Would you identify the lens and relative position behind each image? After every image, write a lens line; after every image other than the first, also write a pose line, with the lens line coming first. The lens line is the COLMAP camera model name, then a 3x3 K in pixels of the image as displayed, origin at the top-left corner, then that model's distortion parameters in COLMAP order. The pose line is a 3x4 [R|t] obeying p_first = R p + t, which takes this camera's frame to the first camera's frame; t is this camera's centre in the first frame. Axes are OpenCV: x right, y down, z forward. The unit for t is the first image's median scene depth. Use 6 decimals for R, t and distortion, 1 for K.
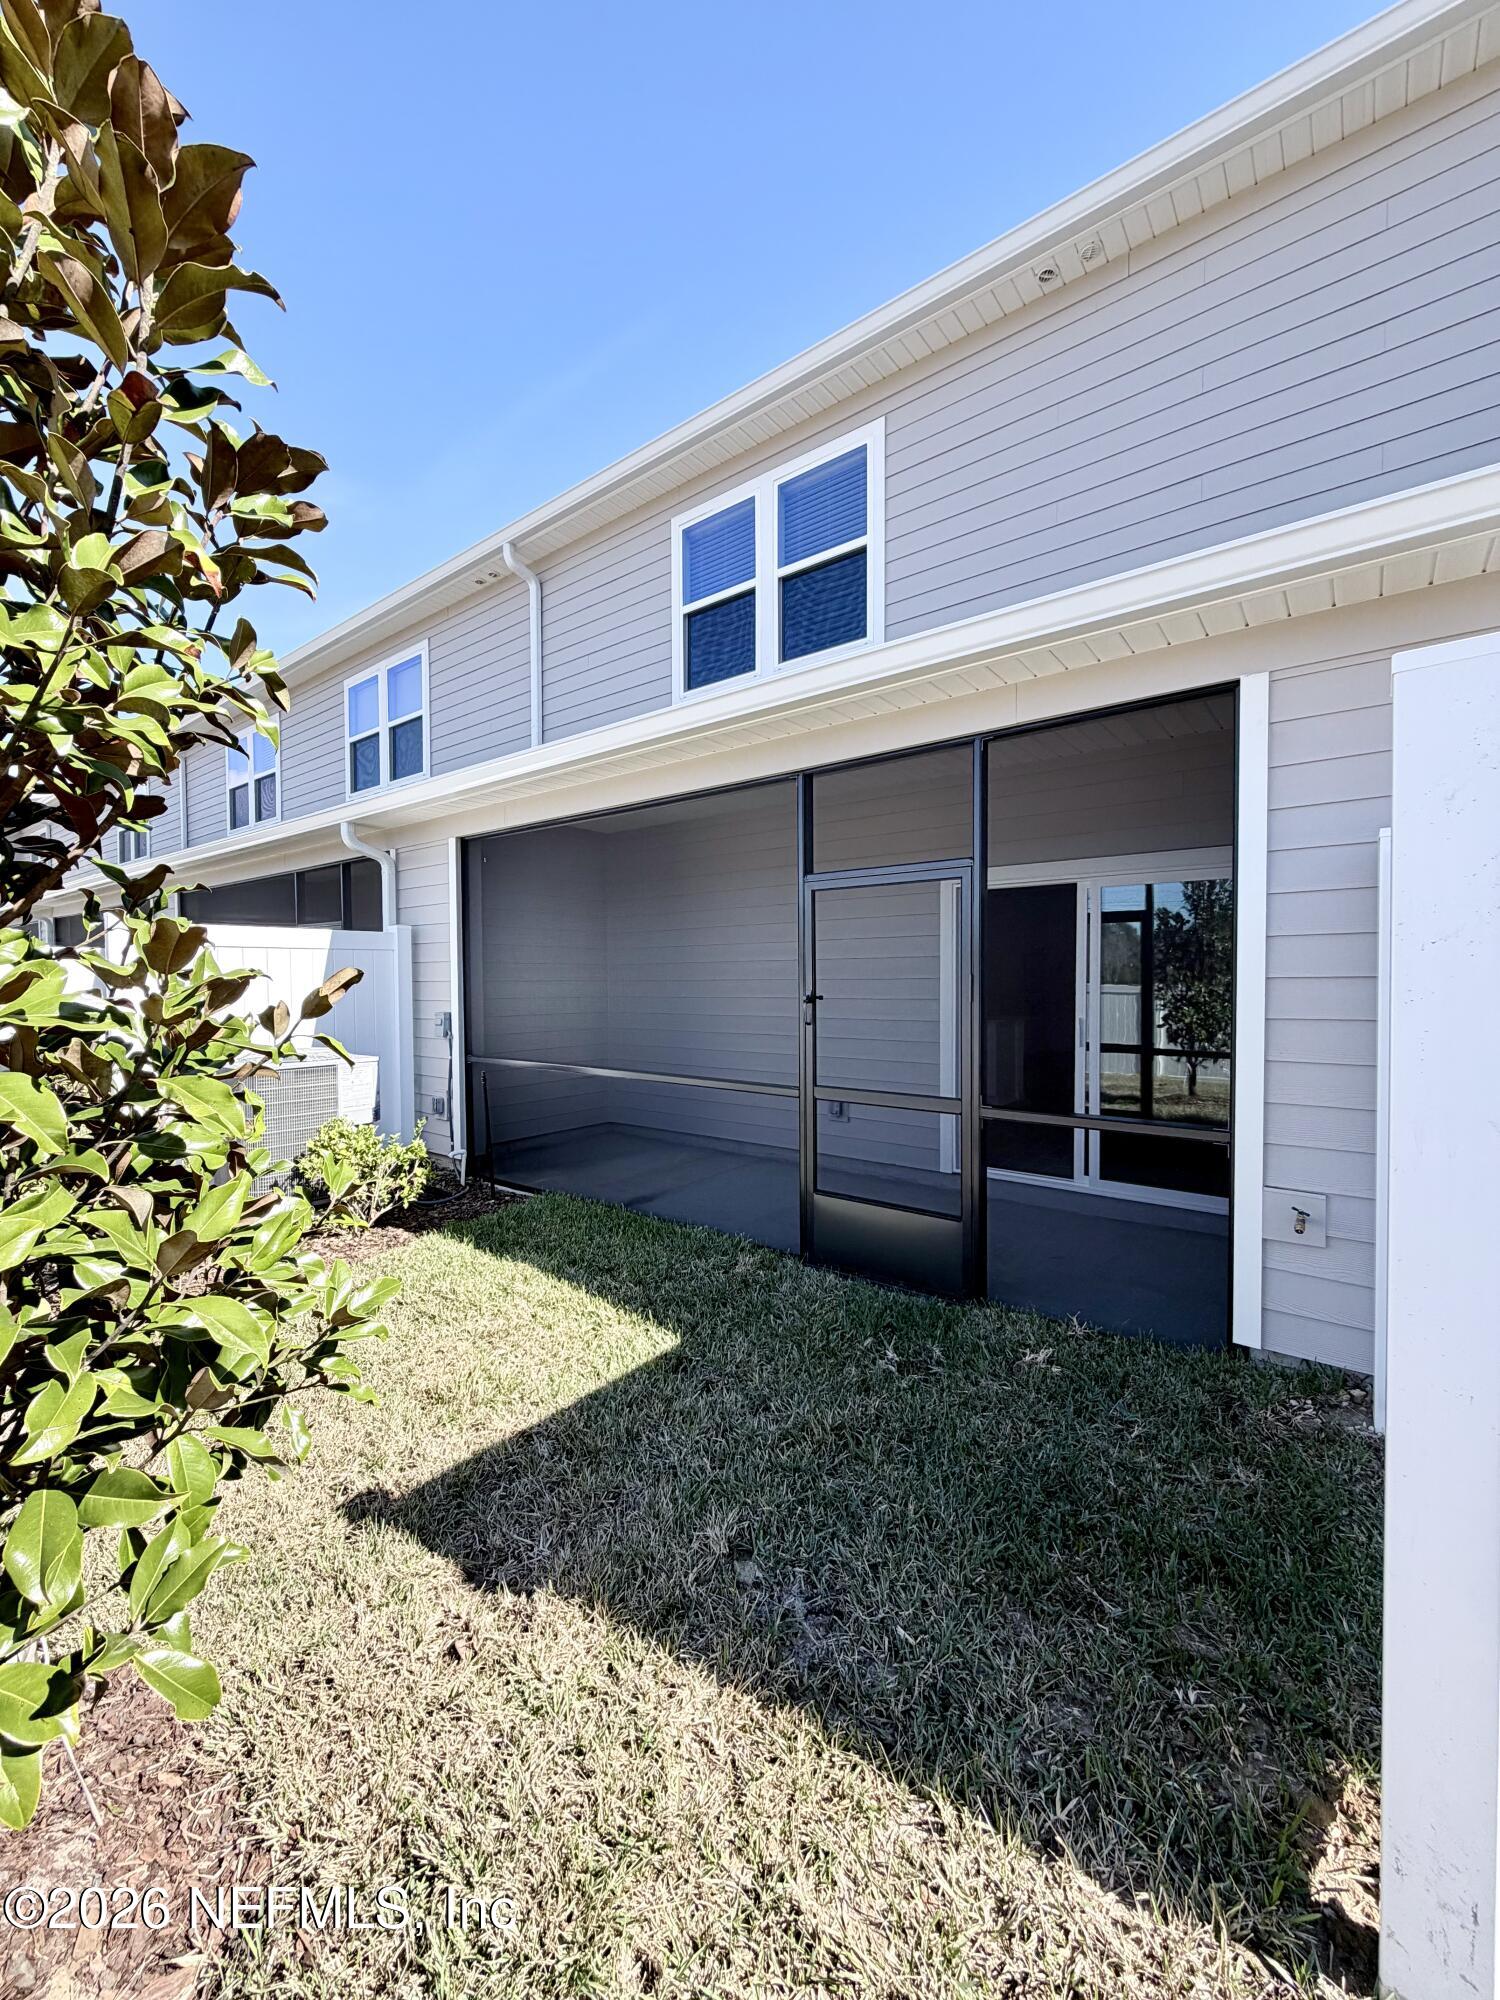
lens RADIAL K [[795.2, 0, 755.8], [0, 795.2, 1001.5], [0, 0, 1]] dist [-0.002839, 0.000265]
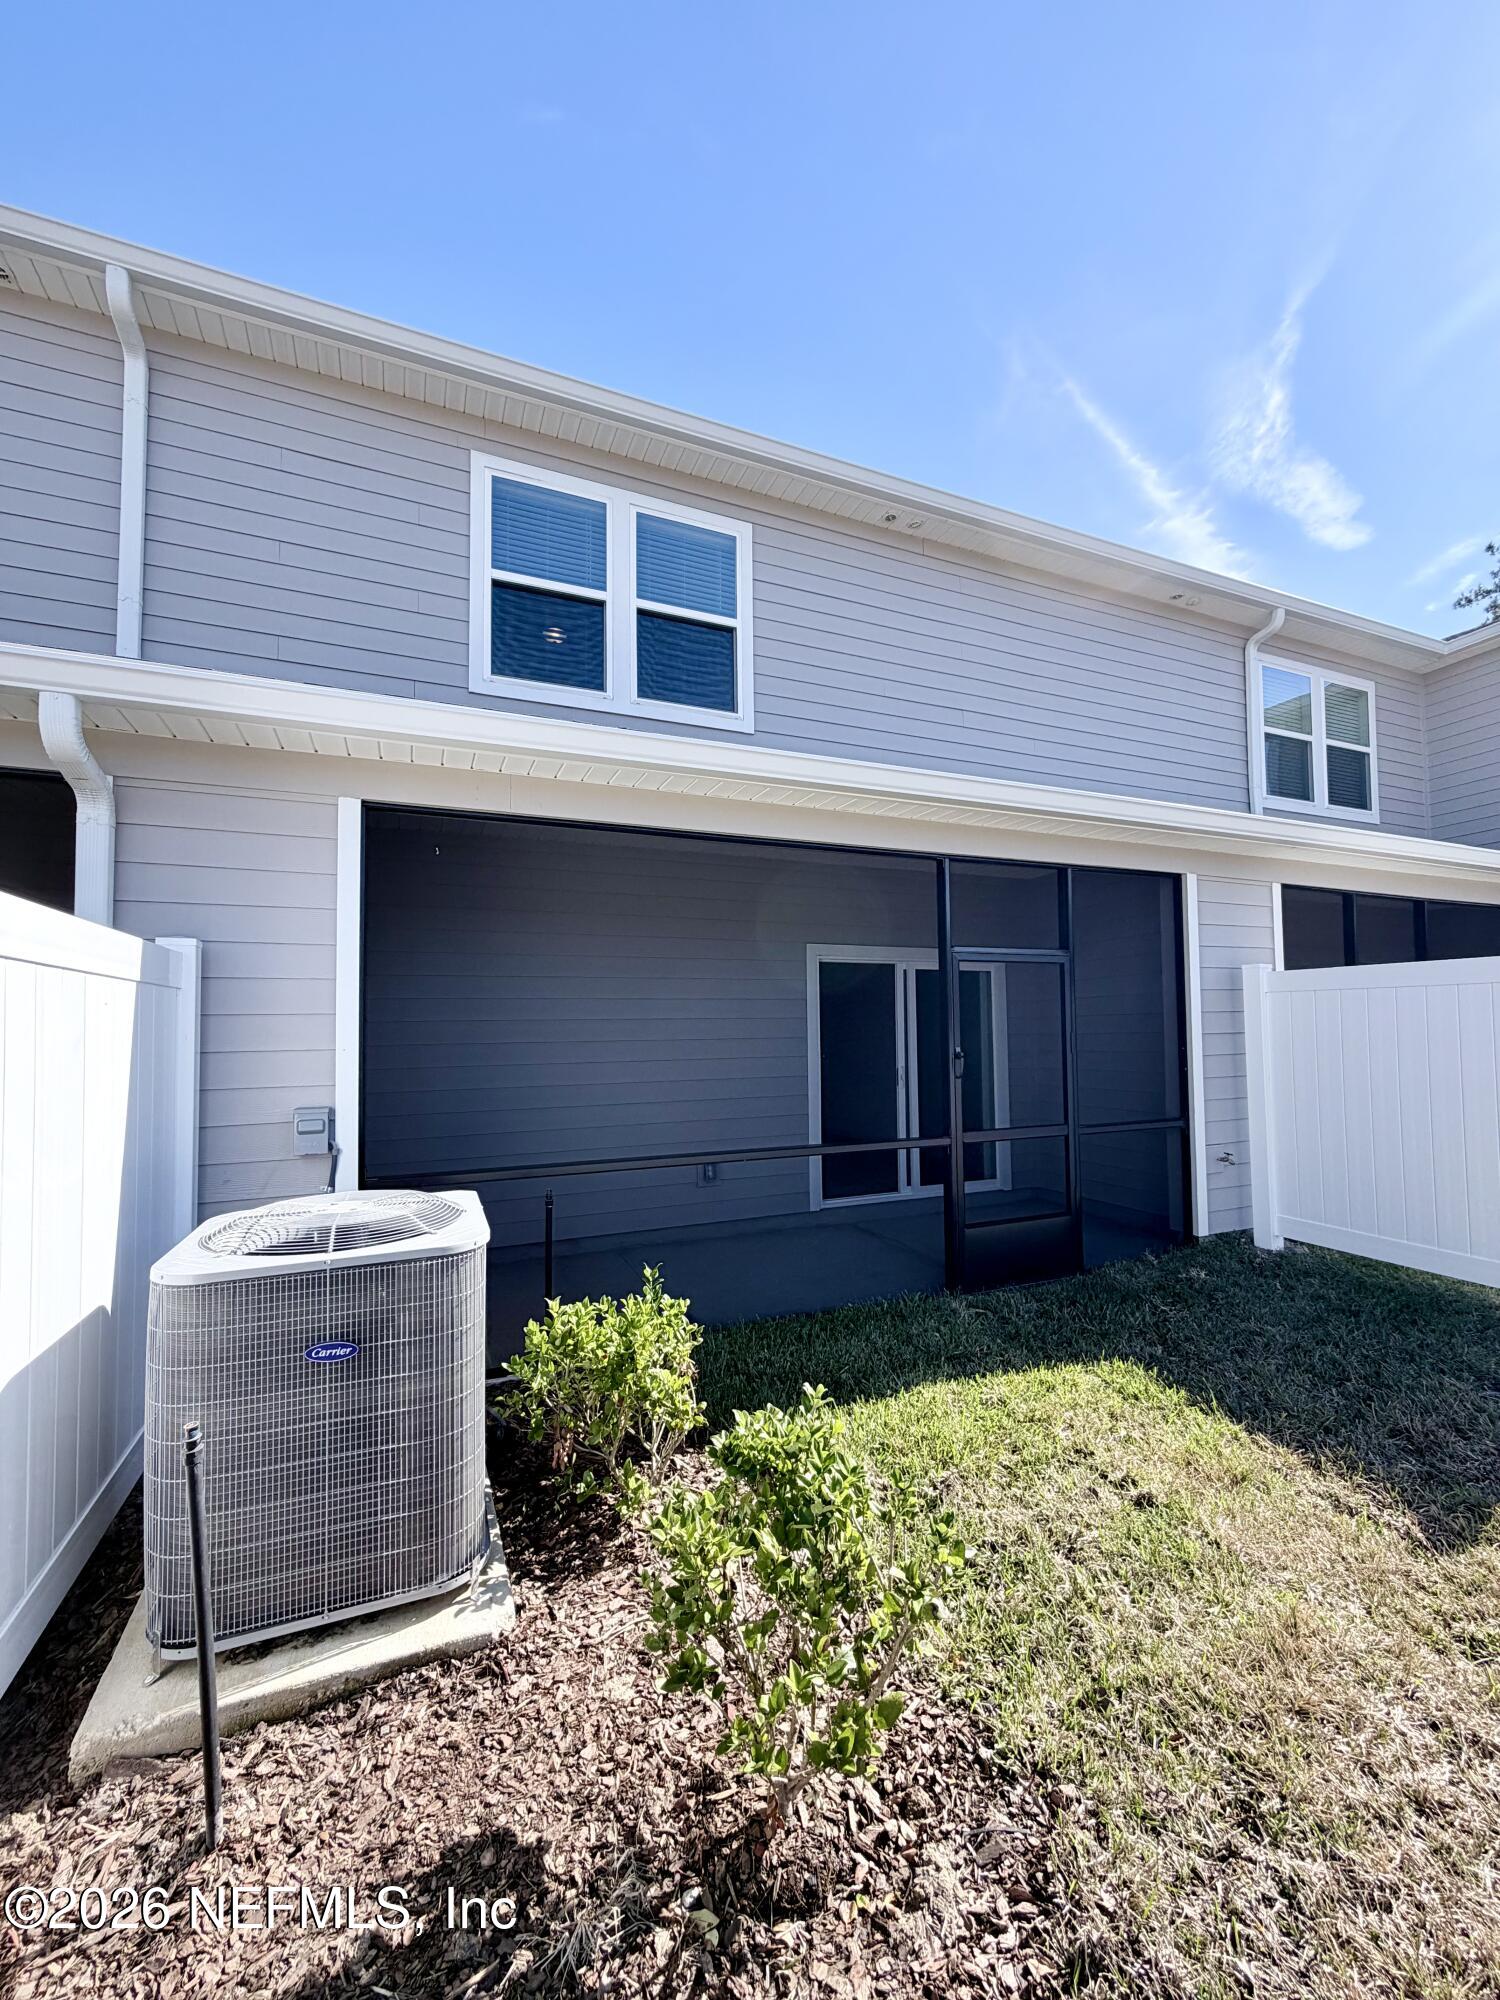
lens RADIAL K [[795.2, 0, 755.4], [0, 795.2, 995.2], [0, 0, 1]] dist [-0.002839, 0.000265]
pose [[0.486486, 0.035560, 0.872964, -0.759883], [0.036491, 0.997472, -0.060968, -0.020783], [-0.872926, 0.061516, 0.483959, 0.497873]]
